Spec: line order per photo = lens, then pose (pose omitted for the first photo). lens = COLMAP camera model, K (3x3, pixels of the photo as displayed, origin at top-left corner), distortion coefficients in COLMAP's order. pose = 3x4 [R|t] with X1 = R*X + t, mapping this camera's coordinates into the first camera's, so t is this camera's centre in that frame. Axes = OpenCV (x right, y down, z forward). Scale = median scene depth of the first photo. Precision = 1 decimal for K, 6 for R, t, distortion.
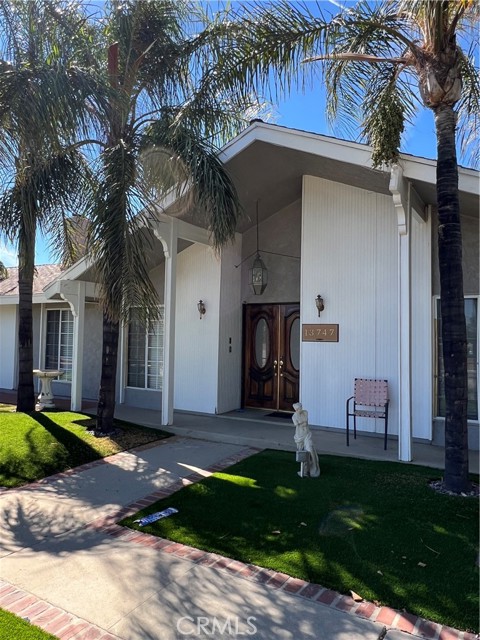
lens RADIAL K [[463.9, 0, 240.8], [0, 463.9, 315.9], [0, 0, 1]] dist [0.005038, -0.008492]
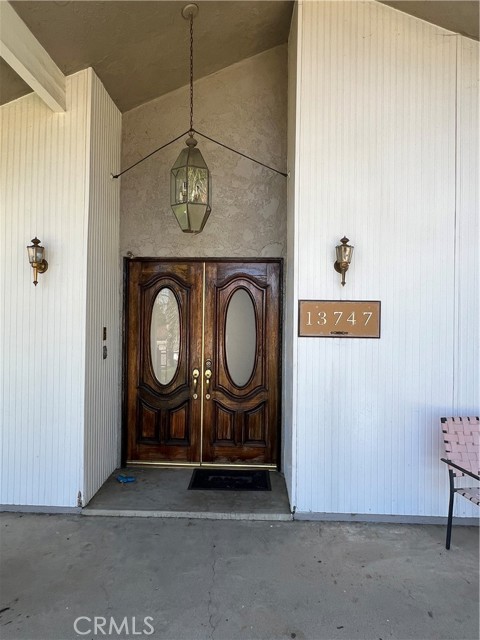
lens RADIAL K [[392.9, 0, 240.8], [0, 392.9, 320.1], [0, 0, 1]] dist [0.000493, -0.000060]
pose [[0.871585, -0.009873, 0.490145, -0.098229], [-0.020980, 0.998130, 0.057412, 0.014224], [-0.489796, -0.060322, 0.869748, 0.599454]]
